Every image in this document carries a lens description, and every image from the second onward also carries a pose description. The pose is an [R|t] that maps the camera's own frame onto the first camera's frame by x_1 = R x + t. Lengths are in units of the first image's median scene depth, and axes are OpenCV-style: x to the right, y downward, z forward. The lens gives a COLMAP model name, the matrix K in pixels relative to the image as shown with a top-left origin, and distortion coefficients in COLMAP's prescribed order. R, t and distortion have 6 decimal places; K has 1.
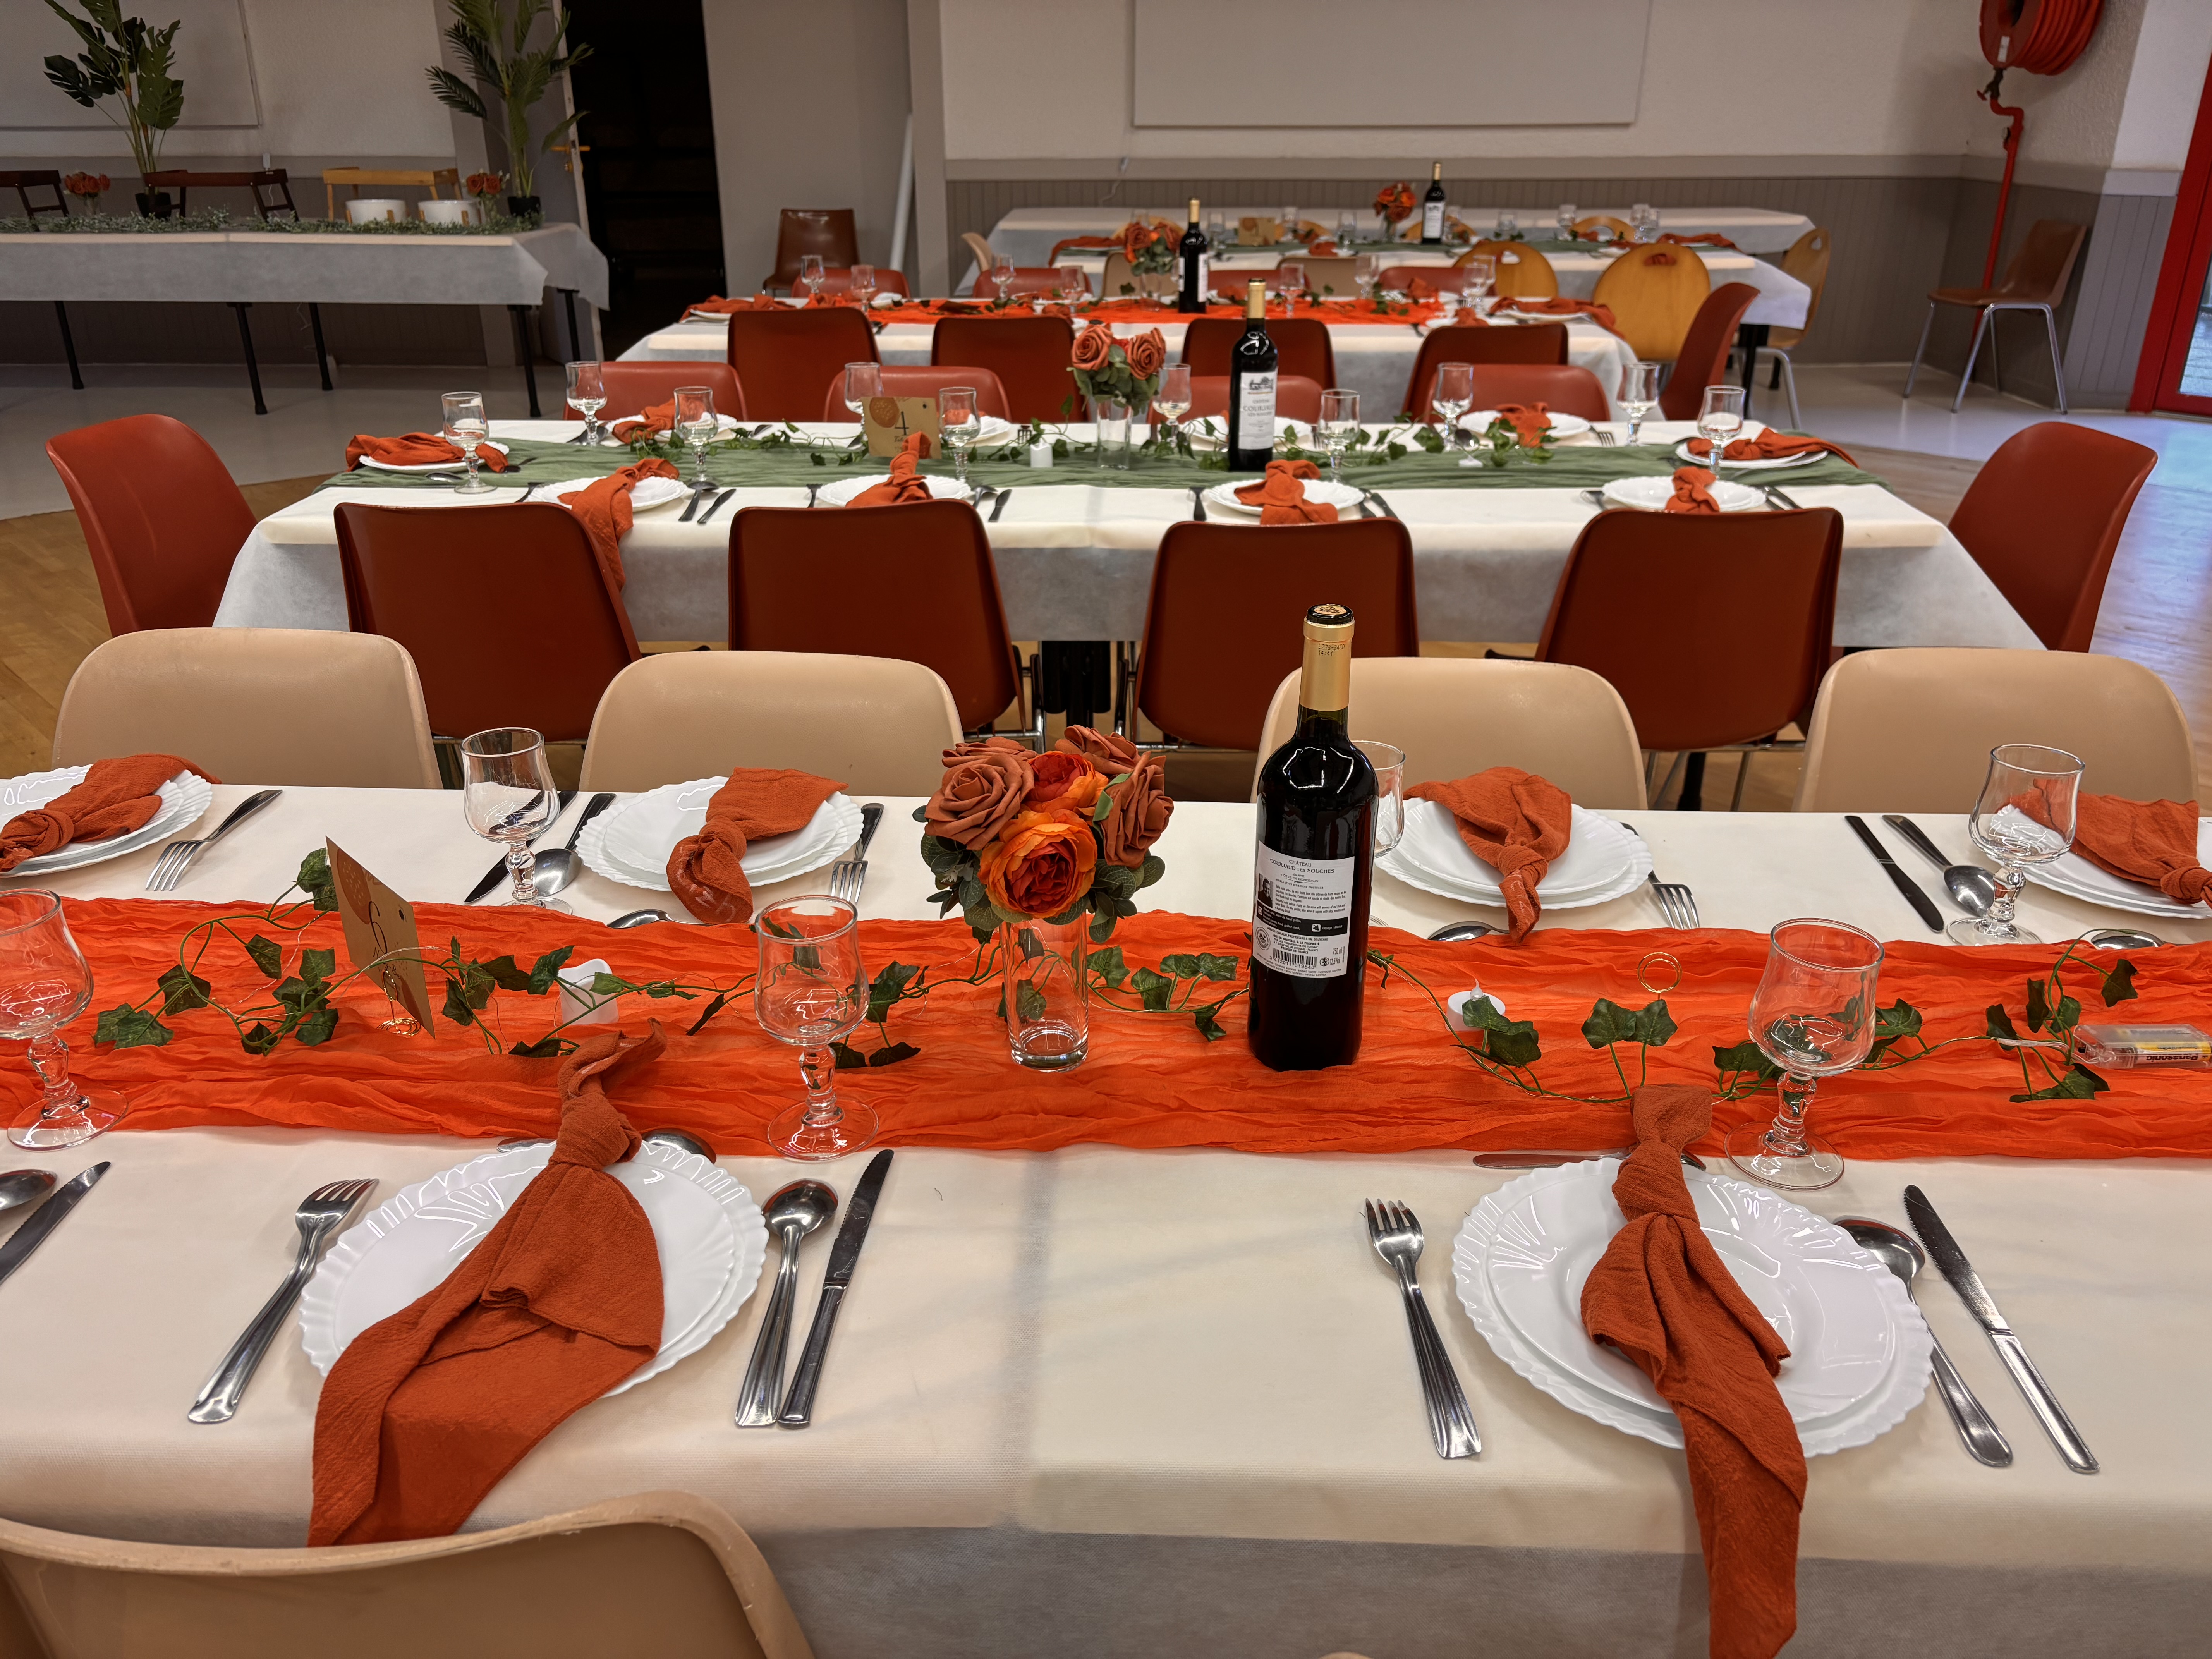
lens RADIAL K [[1674.7, 0, 1105.6], [0, 1674.7, 827.4], [0, 0, 1]] dist [0.010215, 0.001248]
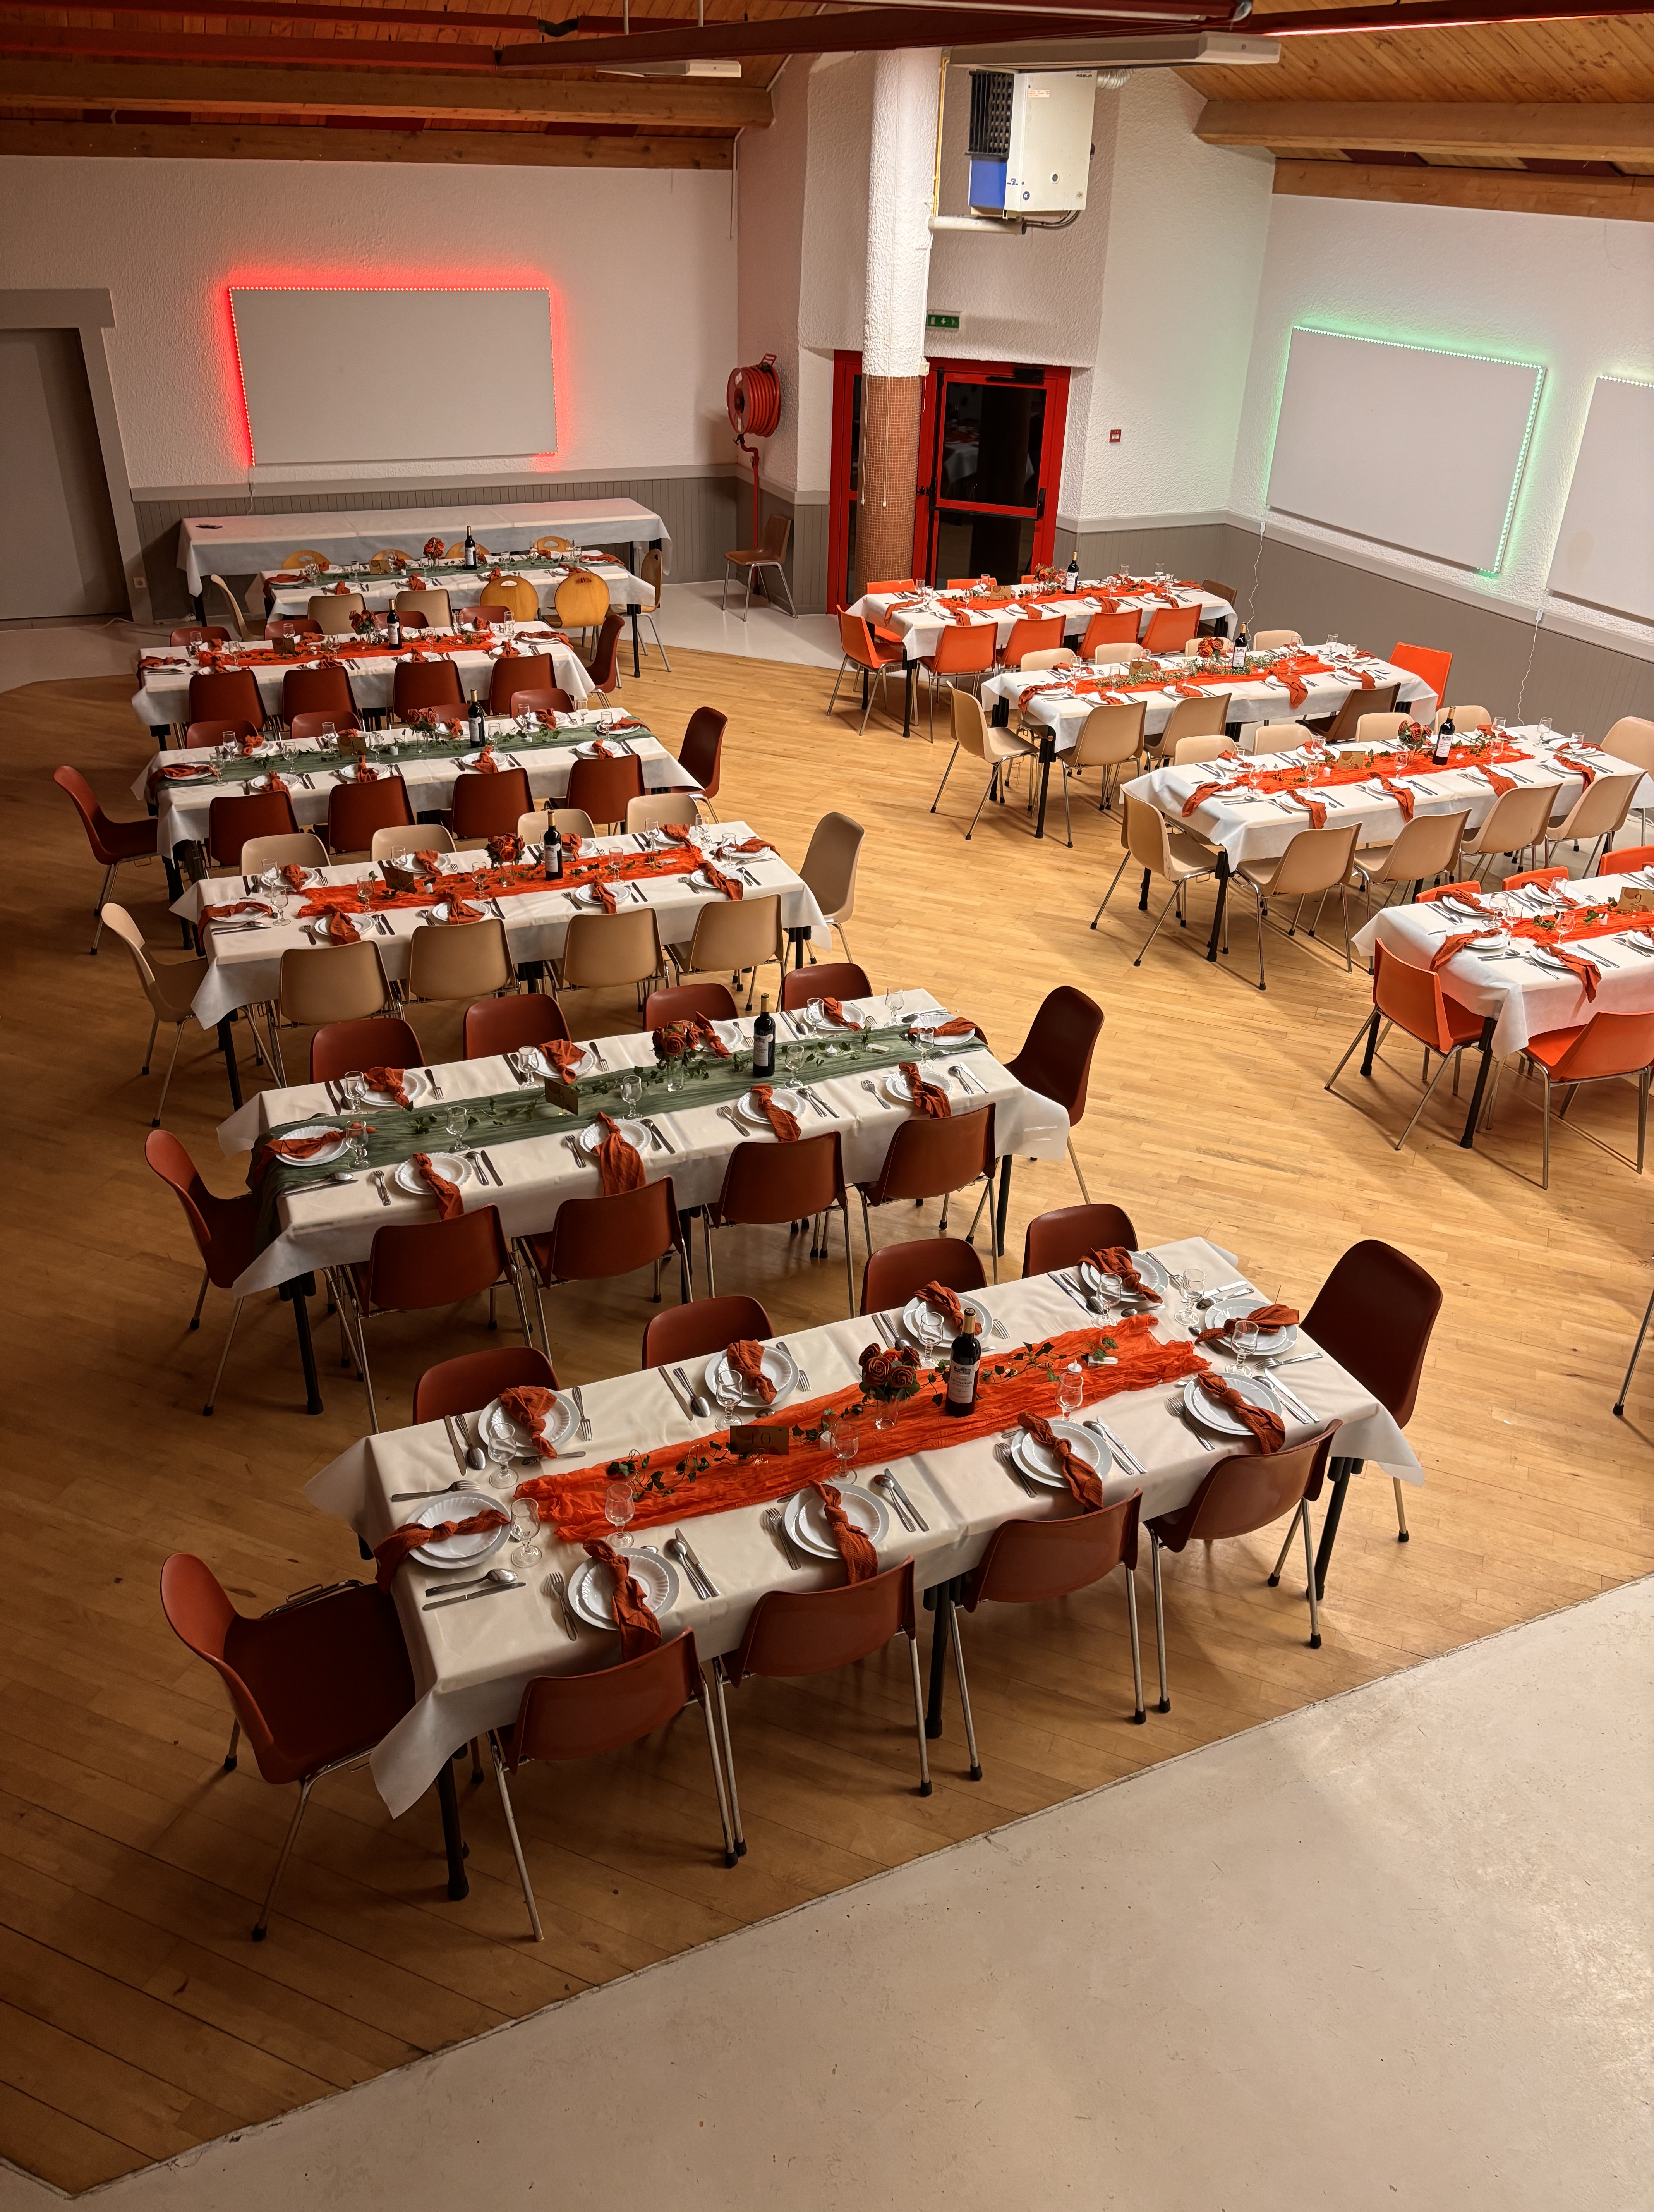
lens RADIAL K [[1674.6, 0, 826.4], [0, 1674.6, 1105.5], [0, 0, 1]] dist [0.010215, 0.001248]
pose [[0.909362, -0.185399, 0.372410, -0.571858], [0.140089, 0.979390, 0.145501, 0.074891], [-0.391710, -0.080142, 0.916592, -2.119928]]
